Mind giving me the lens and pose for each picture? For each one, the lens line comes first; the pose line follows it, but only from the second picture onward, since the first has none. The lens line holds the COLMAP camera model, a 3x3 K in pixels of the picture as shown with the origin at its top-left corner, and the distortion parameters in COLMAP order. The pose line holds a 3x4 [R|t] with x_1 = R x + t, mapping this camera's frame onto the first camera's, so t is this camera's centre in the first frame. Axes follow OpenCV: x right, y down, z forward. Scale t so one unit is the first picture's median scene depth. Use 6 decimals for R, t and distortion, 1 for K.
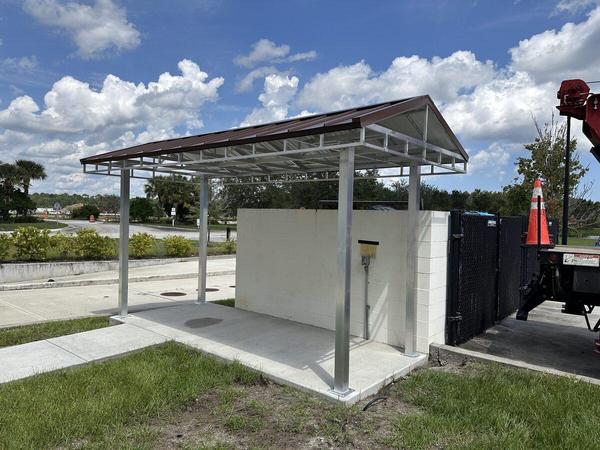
lens RADIAL K [[433.3, 0, 300.3], [0, 433.3, 224.0], [0, 0, 1]] dist [-0.013362, -0.016759]
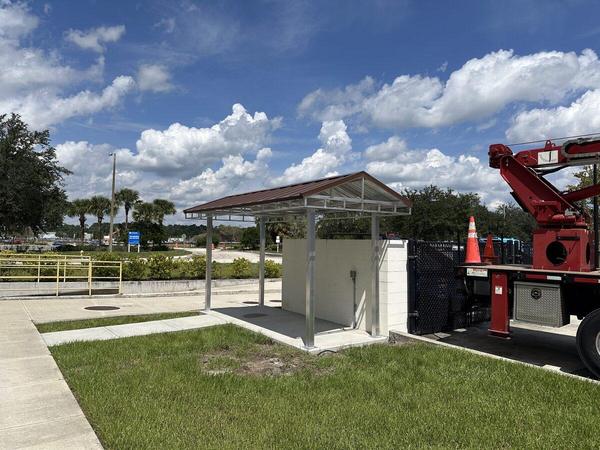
lens RADIAL K [[433.3, 0, 300.4], [0, 433.3, 224.8], [0, 0, 1]] dist [-0.013362, -0.016759]
pose [[0.966099, -0.025484, -0.256910, 0.144196], [0.010611, 0.998195, -0.059113, 0.000678], [0.257953, 0.054383, 0.964626, -0.192662]]
